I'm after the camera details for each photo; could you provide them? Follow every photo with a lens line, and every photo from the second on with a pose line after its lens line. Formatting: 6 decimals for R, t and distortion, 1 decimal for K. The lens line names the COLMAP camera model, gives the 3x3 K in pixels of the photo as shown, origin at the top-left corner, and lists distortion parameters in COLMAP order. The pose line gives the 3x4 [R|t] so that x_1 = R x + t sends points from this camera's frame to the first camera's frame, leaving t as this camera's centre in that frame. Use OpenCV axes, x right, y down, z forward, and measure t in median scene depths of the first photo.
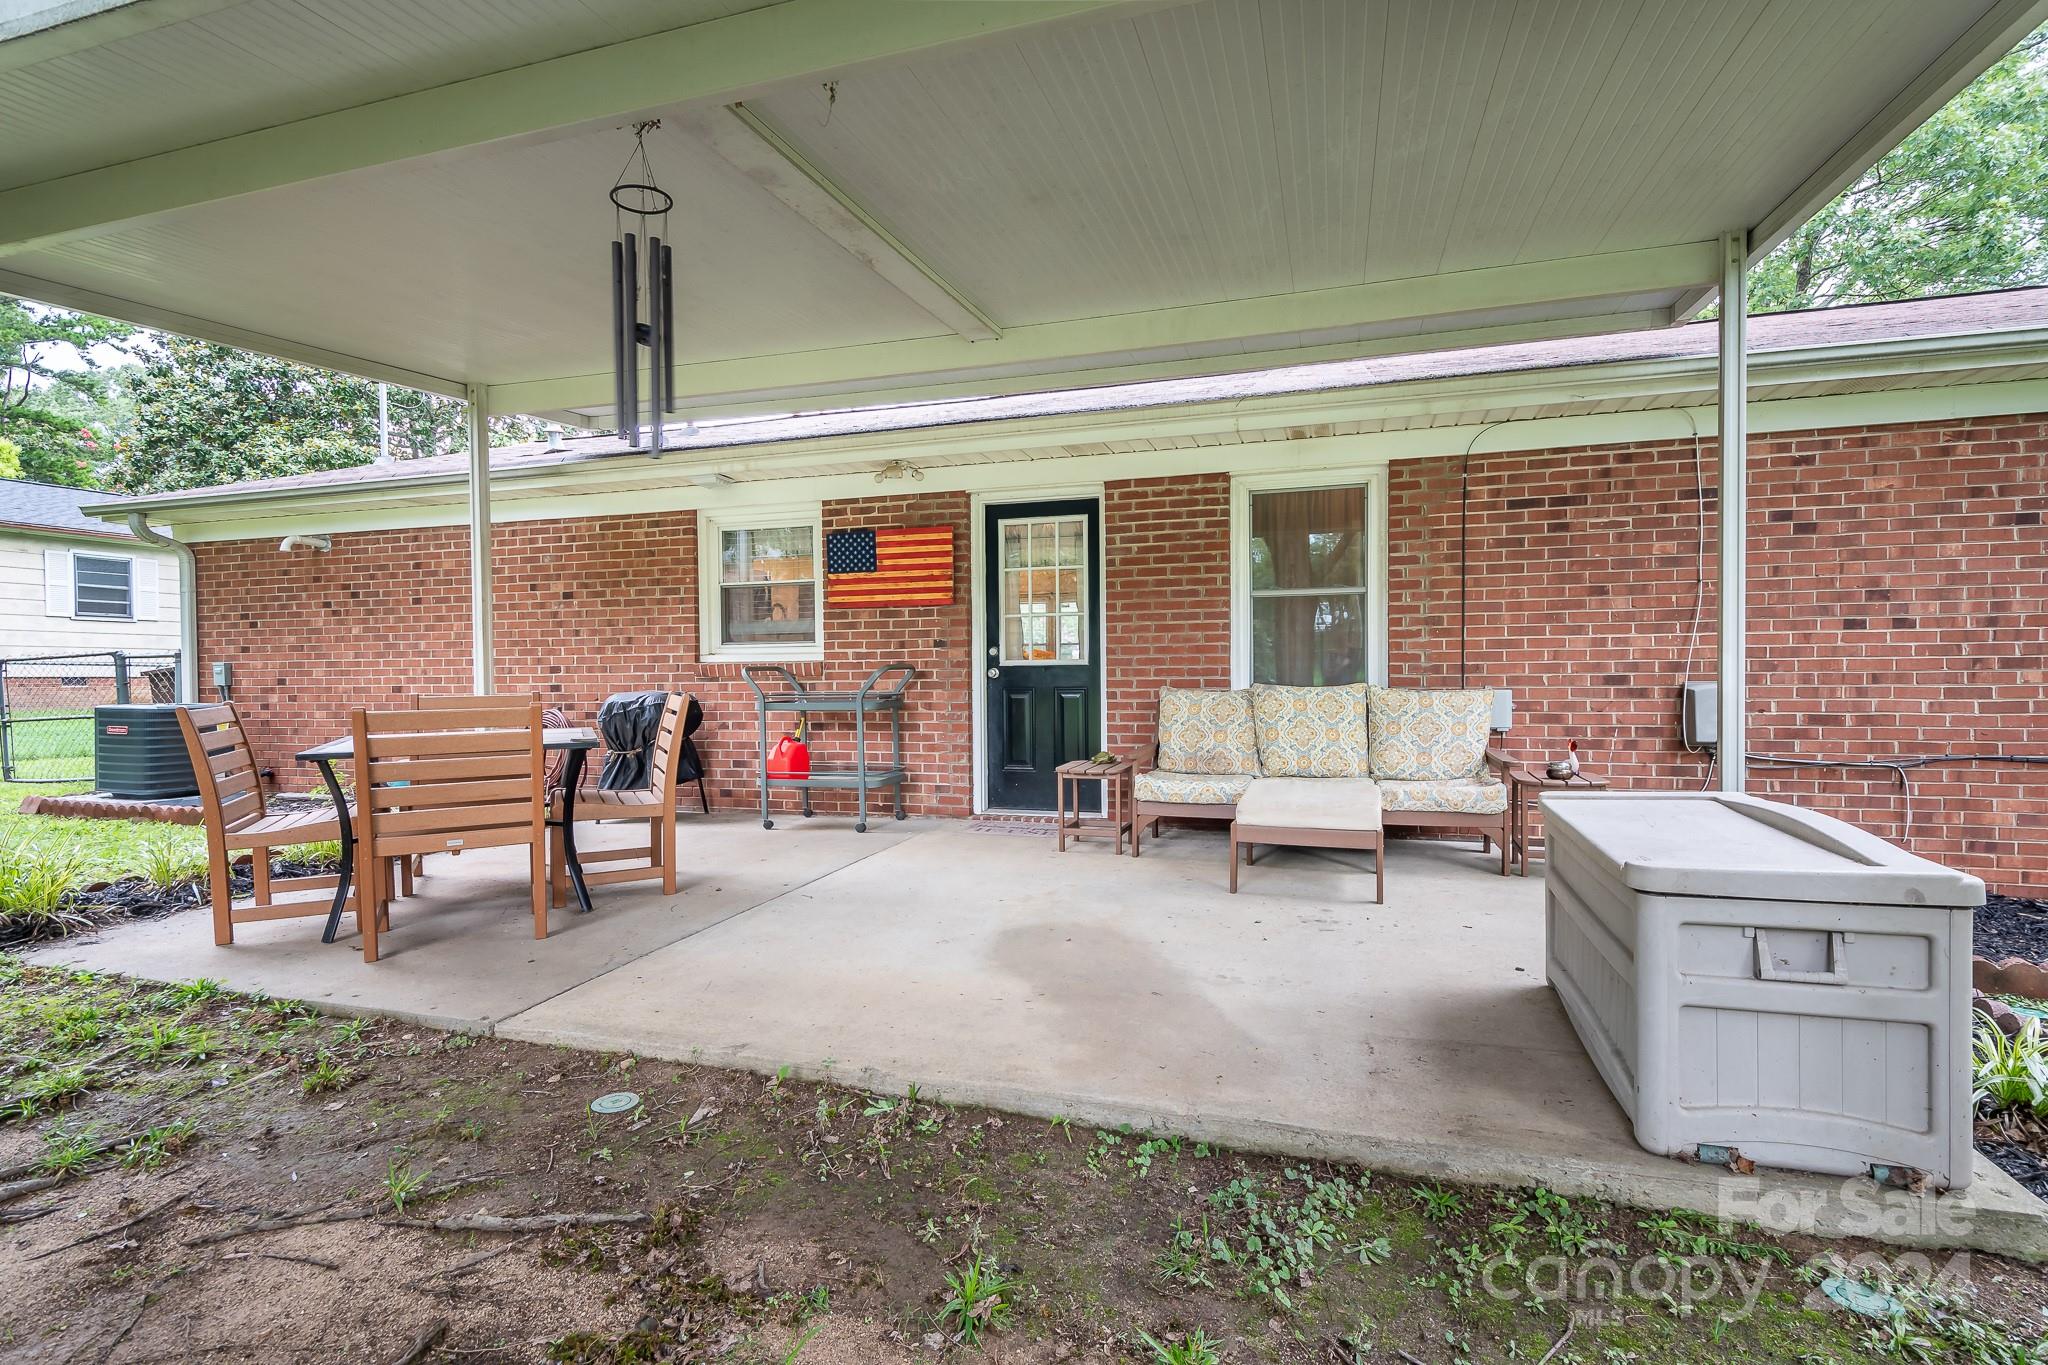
lens RADIAL K [[990.4, 0, 1025.3], [0, 990.4, 687.1], [0, 0, 1]] dist [0.003168, -0.000229]
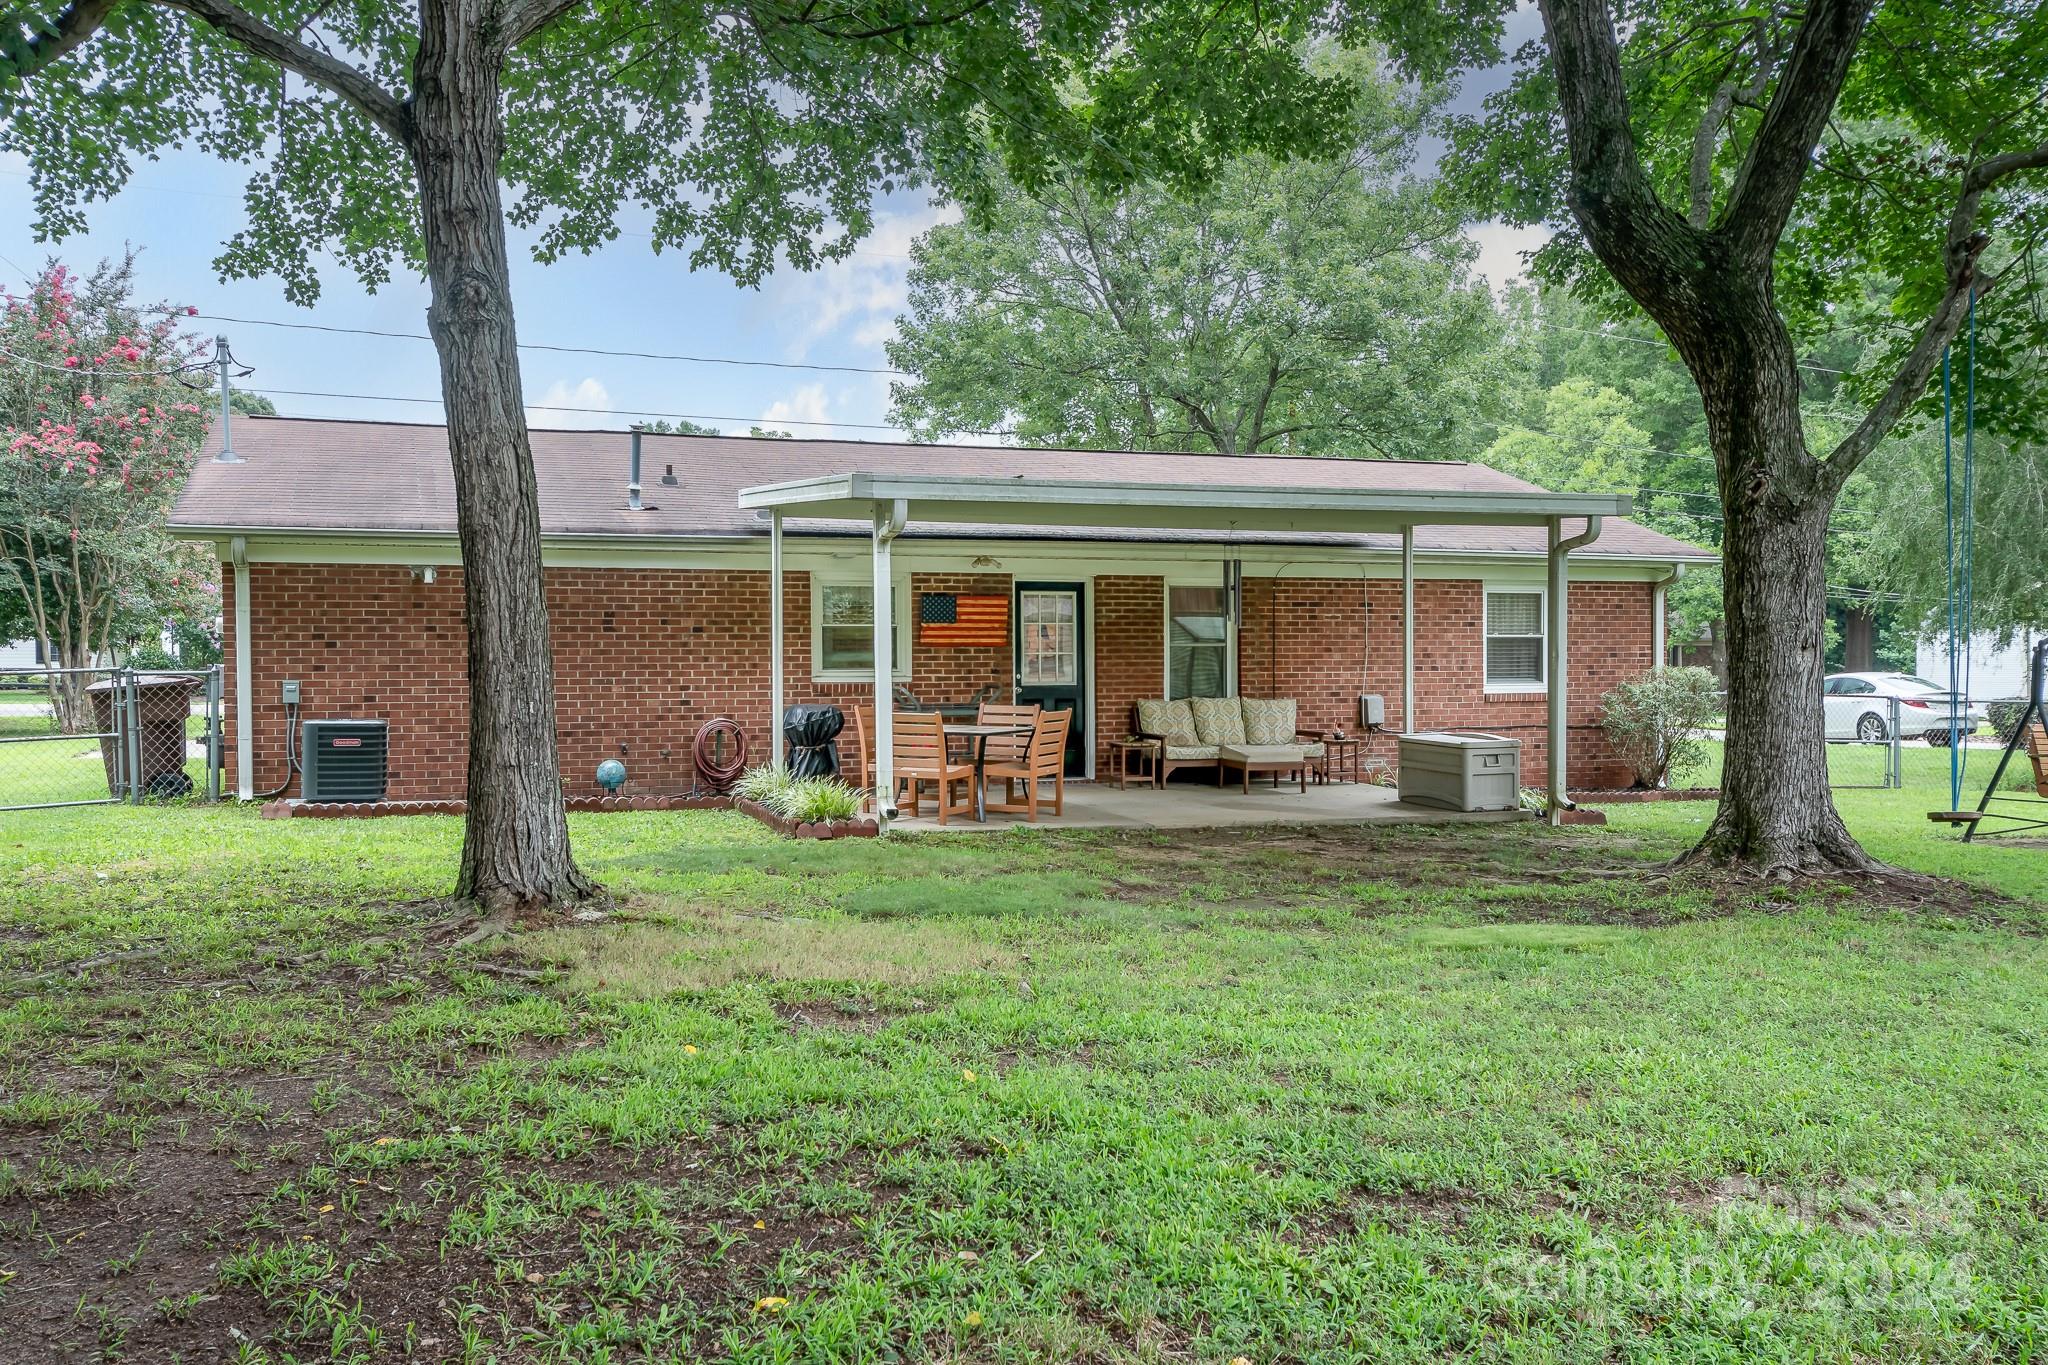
lens RADIAL K [[1780.3, 0, 1024.7], [0, 1780.3, 680.7], [0, 0, 1]] dist [-0.002488, -0.000231]
pose [[0.787186, 0.000404, 0.616715, -1.779042], [0.005623, 0.999954, -0.007832, -0.007797], [-0.616690, 0.009633, 0.787147, -1.219582]]
